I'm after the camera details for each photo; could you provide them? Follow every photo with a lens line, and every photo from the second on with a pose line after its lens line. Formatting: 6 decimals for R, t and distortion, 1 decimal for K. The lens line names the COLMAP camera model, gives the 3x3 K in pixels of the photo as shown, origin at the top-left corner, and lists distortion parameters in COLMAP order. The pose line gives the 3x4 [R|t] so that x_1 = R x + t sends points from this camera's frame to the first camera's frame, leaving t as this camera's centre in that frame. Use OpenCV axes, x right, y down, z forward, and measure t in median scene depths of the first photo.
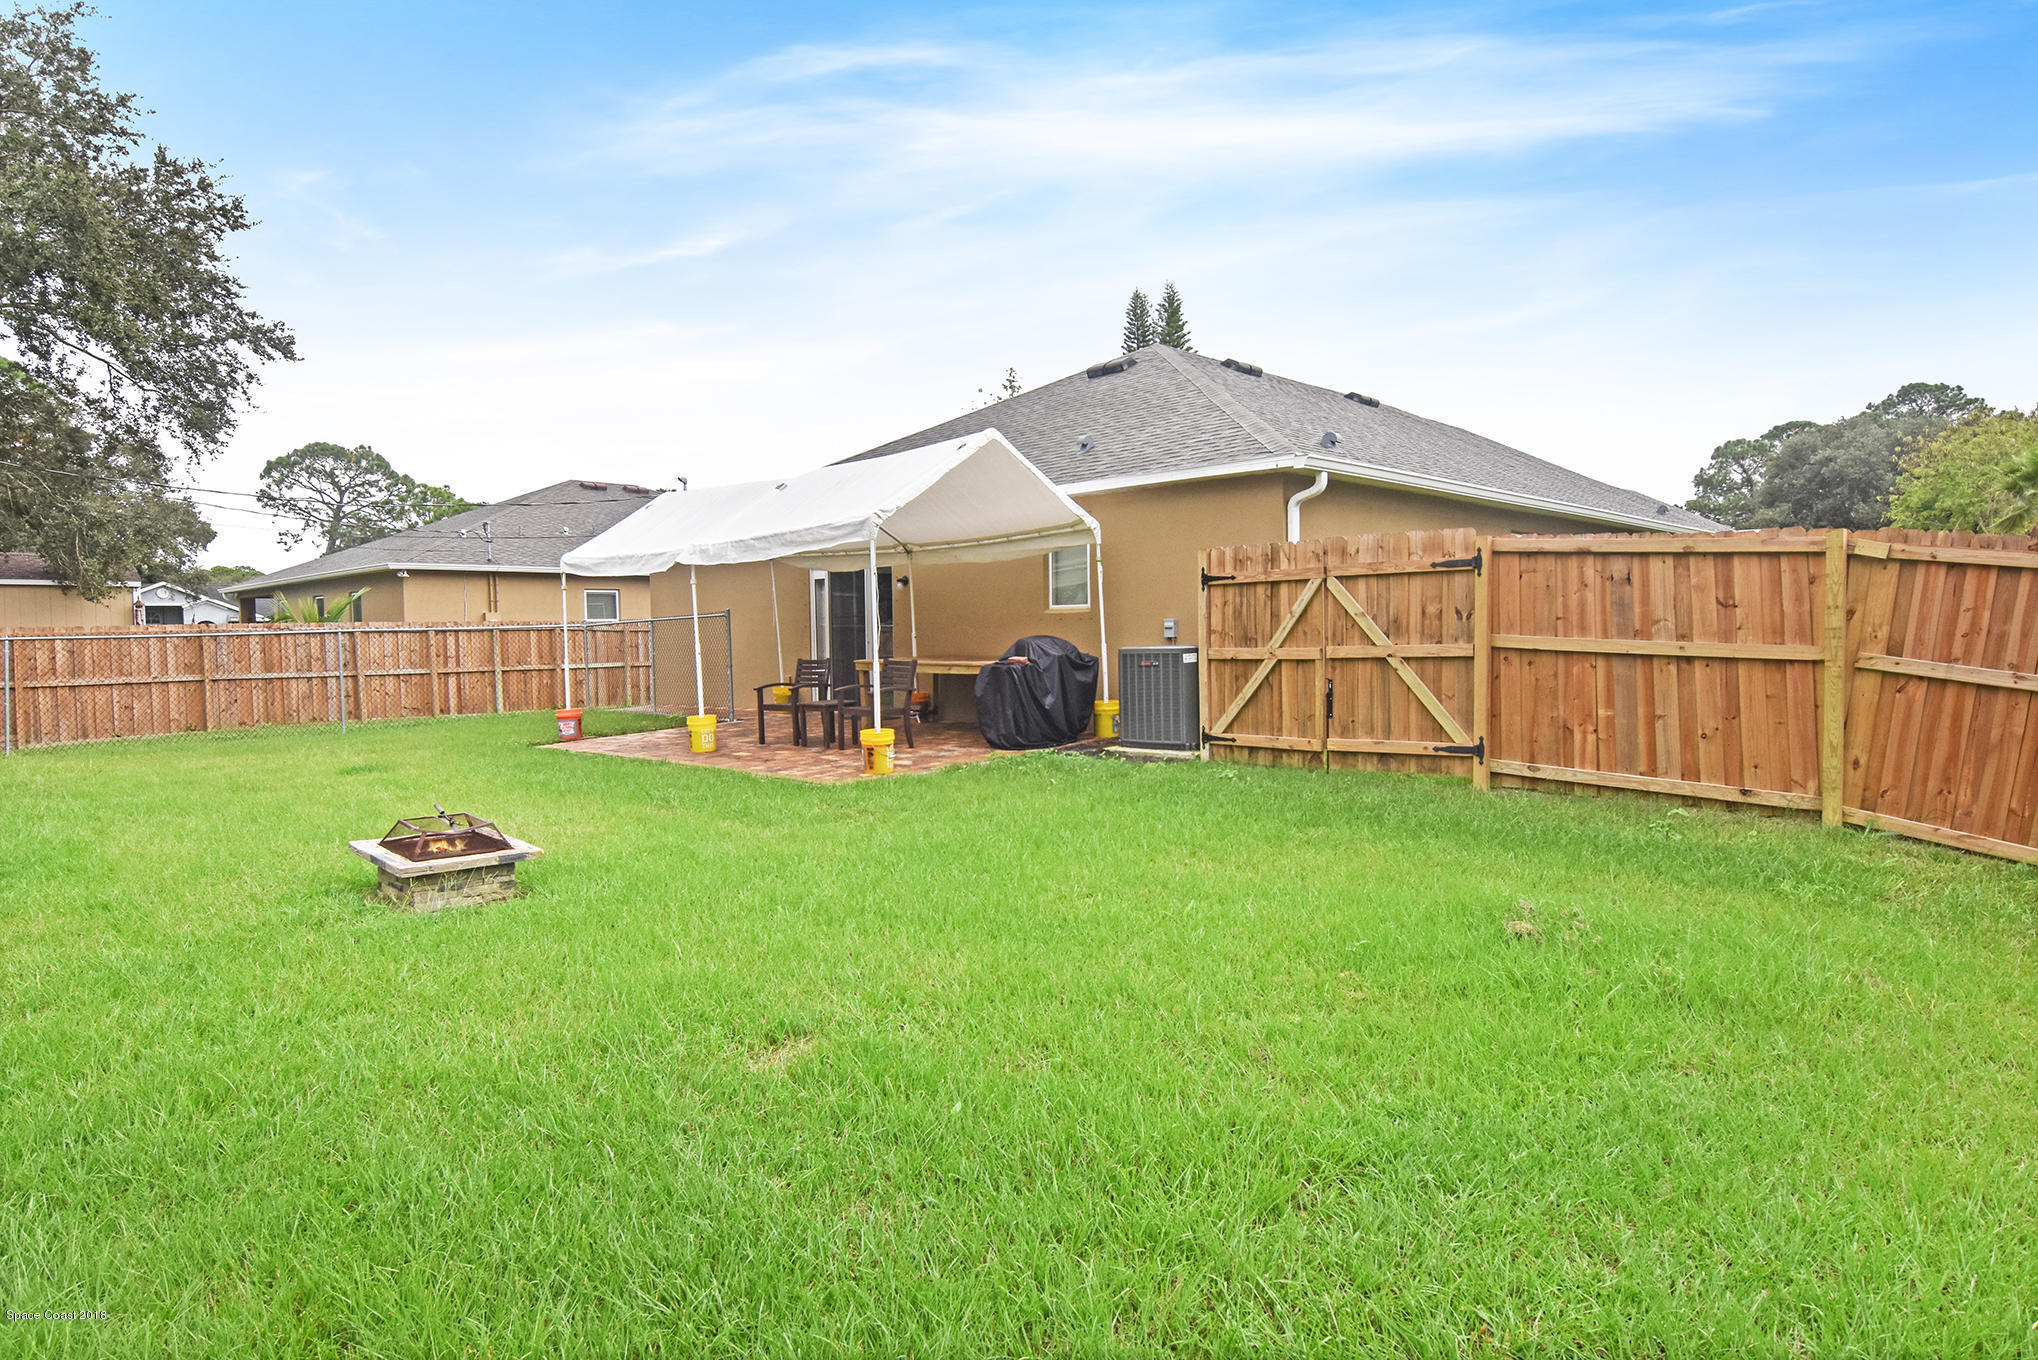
lens RADIAL K [[1164.4, 0, 1007.0], [0, 1164.4, 662.8], [0, 0, 1]] dist [0.018771, -0.034594]
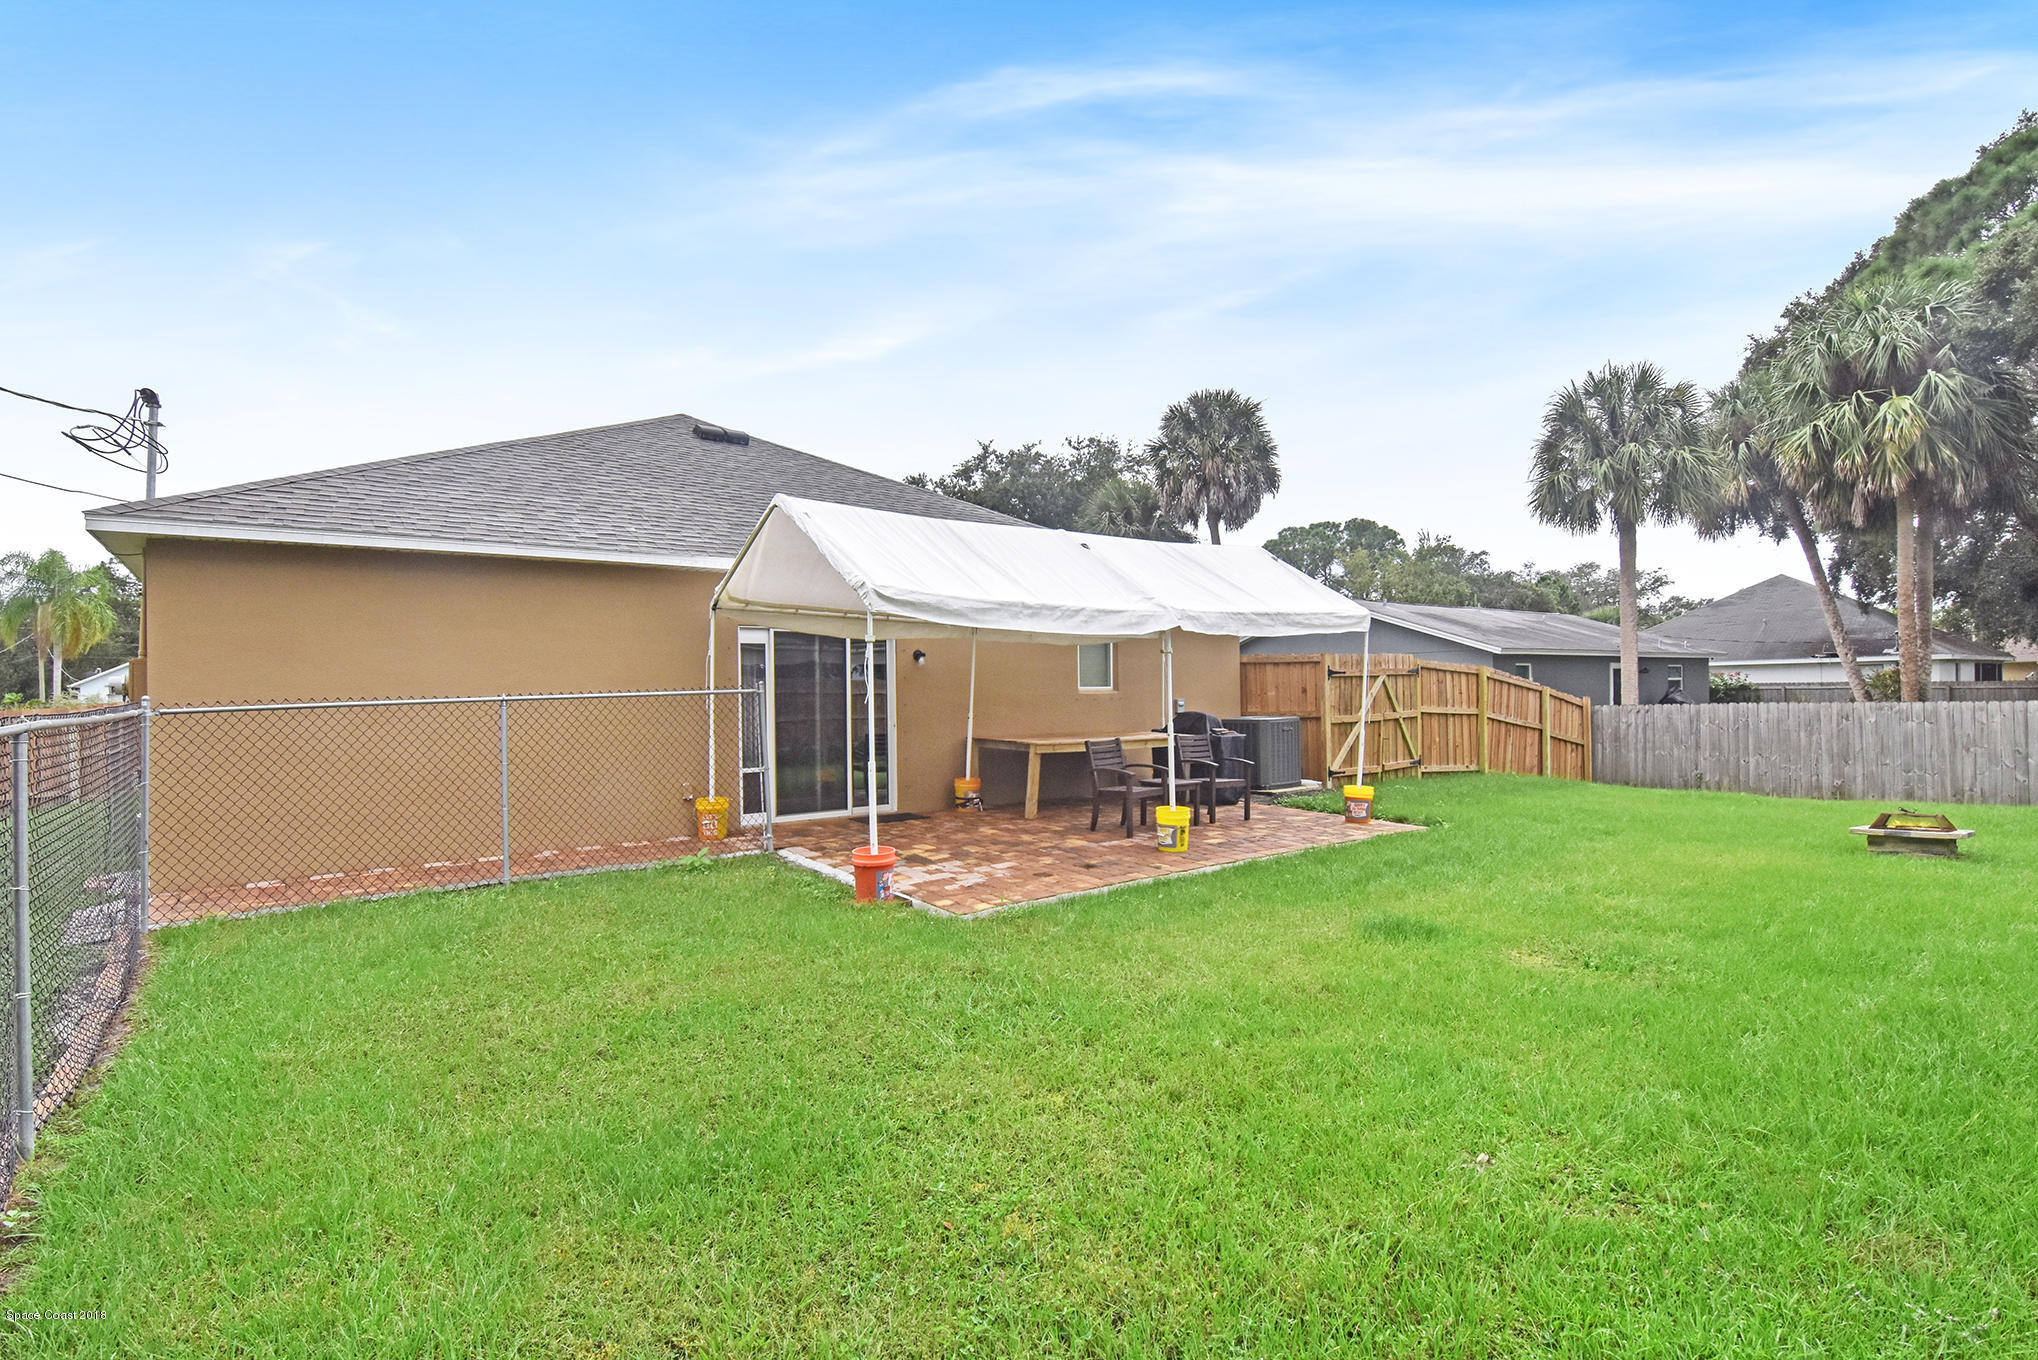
lens RADIAL K [[997.9, 0, 1020.1], [0, 997.9, 691.5], [0, 0, 1]] dist [0.002360, -0.013894]
pose [[0.155361, 0.022105, 0.987610, -1.239283], [0.047580, 0.998422, -0.029832, -0.026085], [-0.986711, 0.051625, 0.154064, 1.206859]]
